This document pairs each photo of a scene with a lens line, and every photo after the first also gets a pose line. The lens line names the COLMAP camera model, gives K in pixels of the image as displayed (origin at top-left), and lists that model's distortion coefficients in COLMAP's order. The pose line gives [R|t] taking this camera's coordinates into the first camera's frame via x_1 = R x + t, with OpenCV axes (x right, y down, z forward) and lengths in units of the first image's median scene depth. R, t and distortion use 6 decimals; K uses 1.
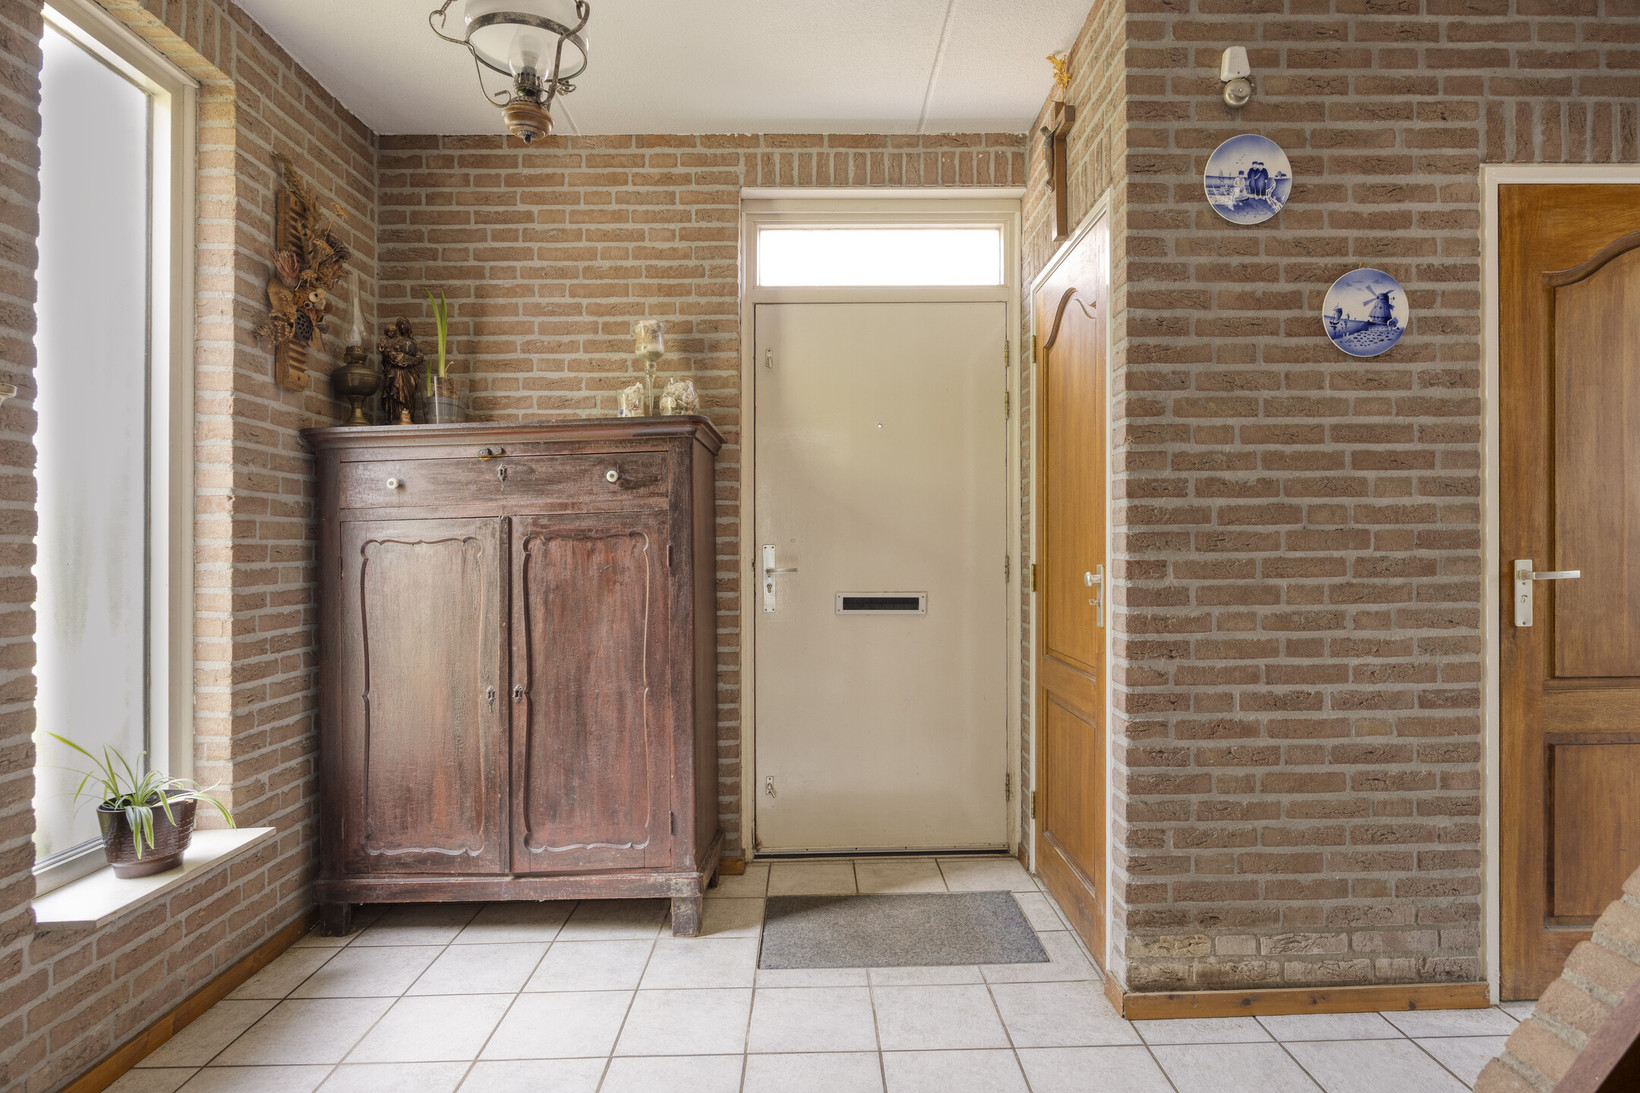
lens RADIAL K [[883.9, 0, 824.6], [0, 883.9, 543.3], [0, 0, 1]] dist [-0.002515, -0.001079]
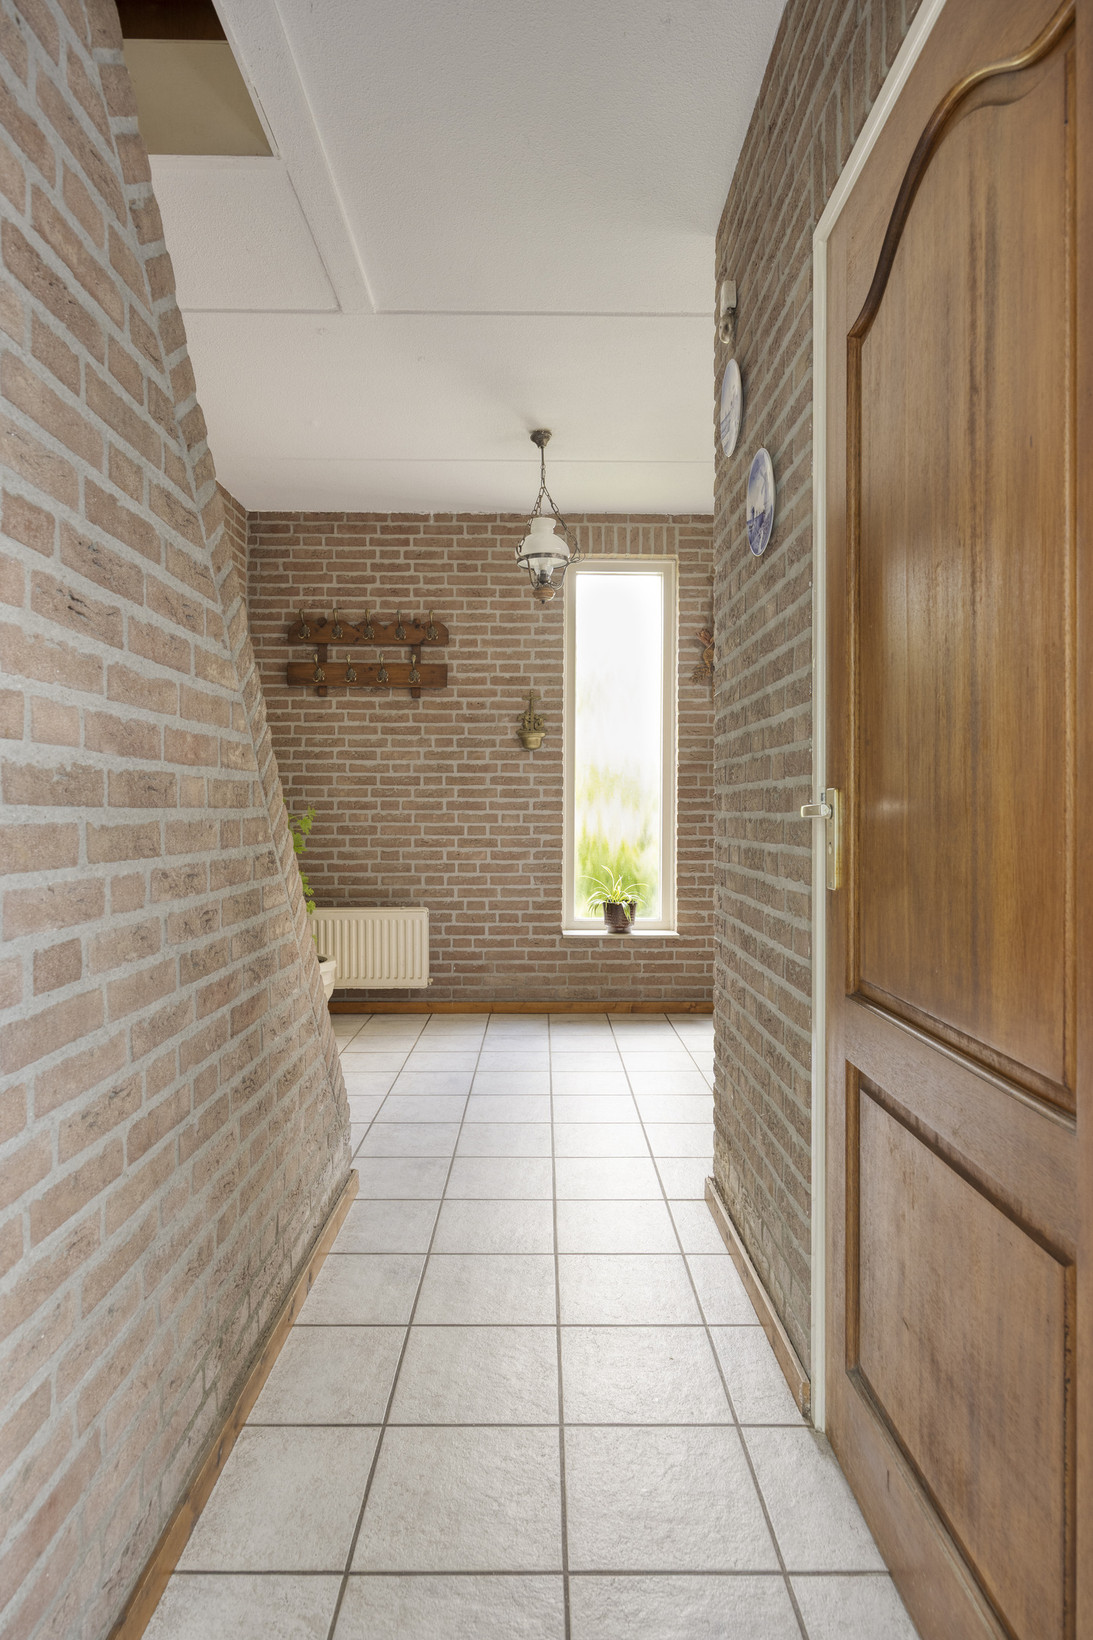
lens RADIAL K [[904.6, 0, 548.8], [0, 904.6, 785.5], [0, 0, 1]] dist [-0.004018, -0.001583]
pose [[-0.009631, -0.015180, -0.999838, 1.462565], [0.006639, 0.999862, -0.015244, 0.024500], [0.999932, -0.006785, -0.009529, 0.788275]]
